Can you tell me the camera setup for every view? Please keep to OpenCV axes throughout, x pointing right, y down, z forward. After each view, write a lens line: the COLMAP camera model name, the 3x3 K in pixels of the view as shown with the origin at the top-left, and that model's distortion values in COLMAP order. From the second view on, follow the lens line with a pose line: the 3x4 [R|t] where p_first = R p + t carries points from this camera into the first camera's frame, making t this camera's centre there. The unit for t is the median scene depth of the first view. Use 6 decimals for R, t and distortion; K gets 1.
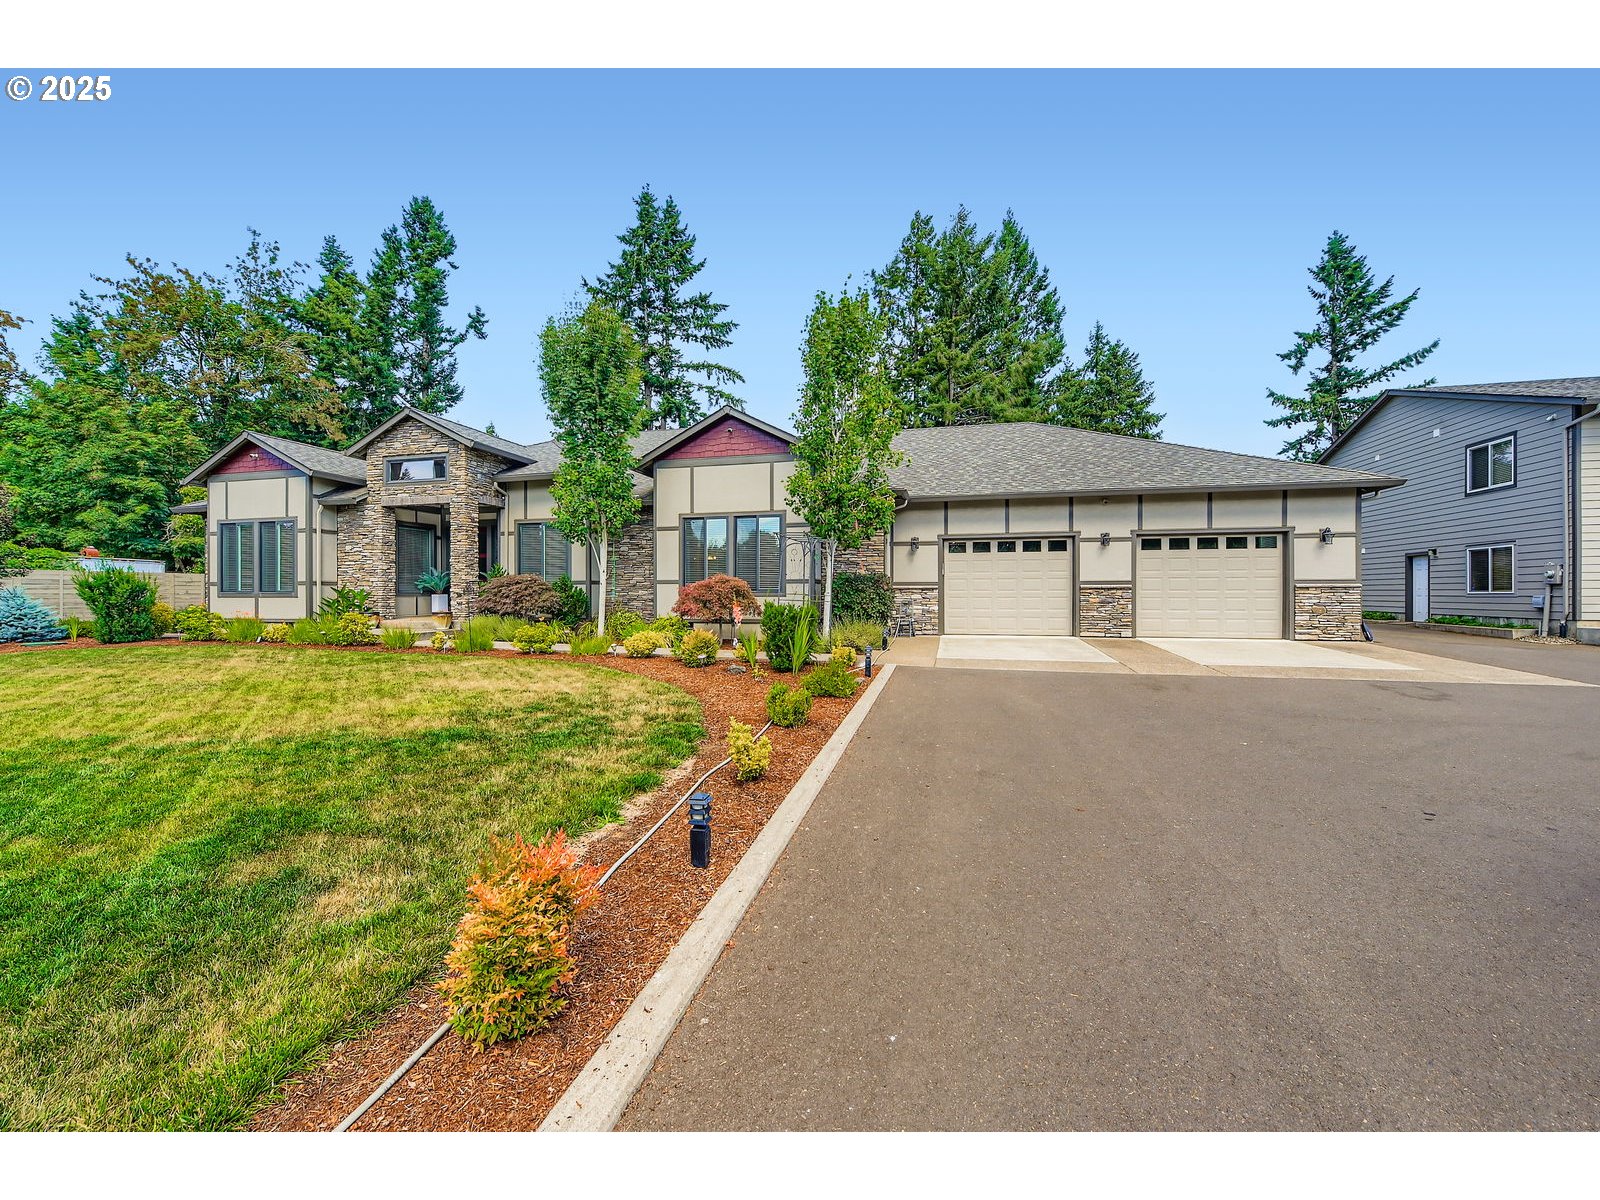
lens RADIAL K [[641.8, 0, 784.2], [0, 641.8, 594.2], [0, 0, 1]] dist [-0.011227, 0.000803]
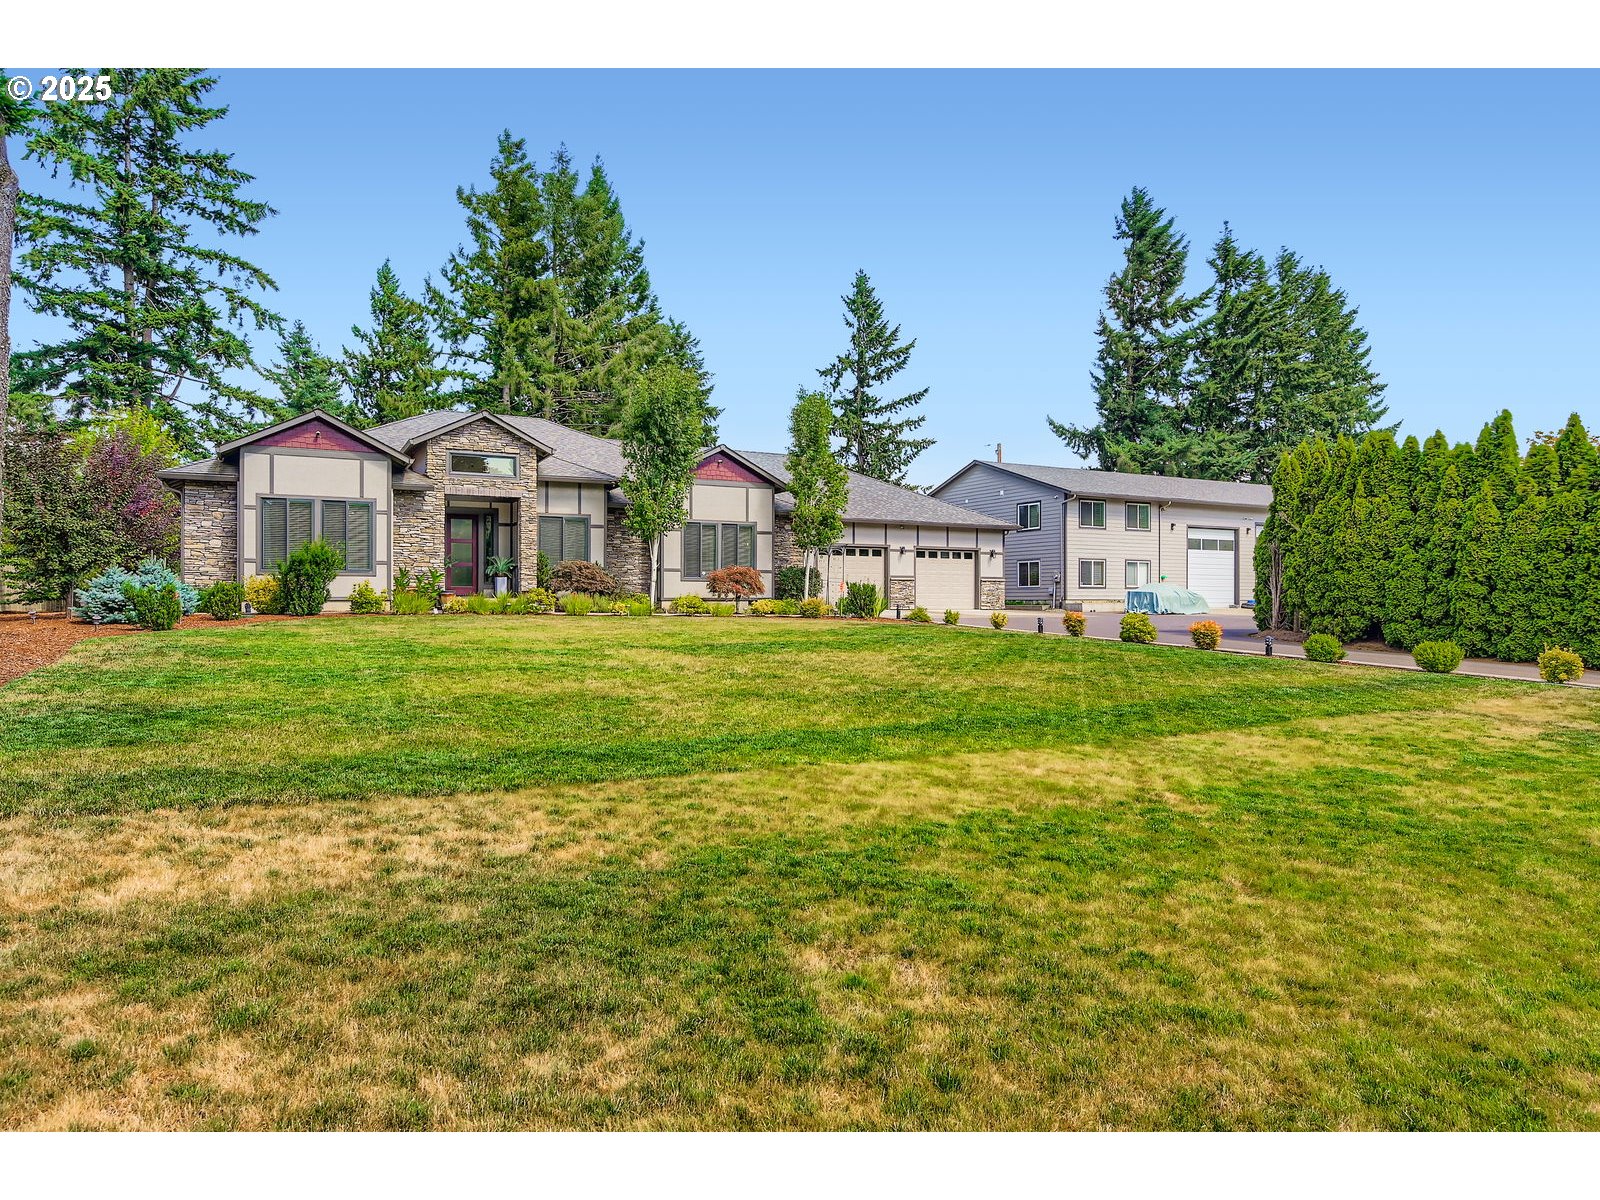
lens RADIAL K [[964.1, 0, 787.9], [0, 964.1, 597.0], [0, 0, 1]] dist [-0.003043, 0.000684]
pose [[0.742413, 0.005017, 0.669924, -0.541577], [-0.001052, 0.999979, -0.006323, 0.019669], [-0.669942, 0.003990, 0.742403, -0.254656]]
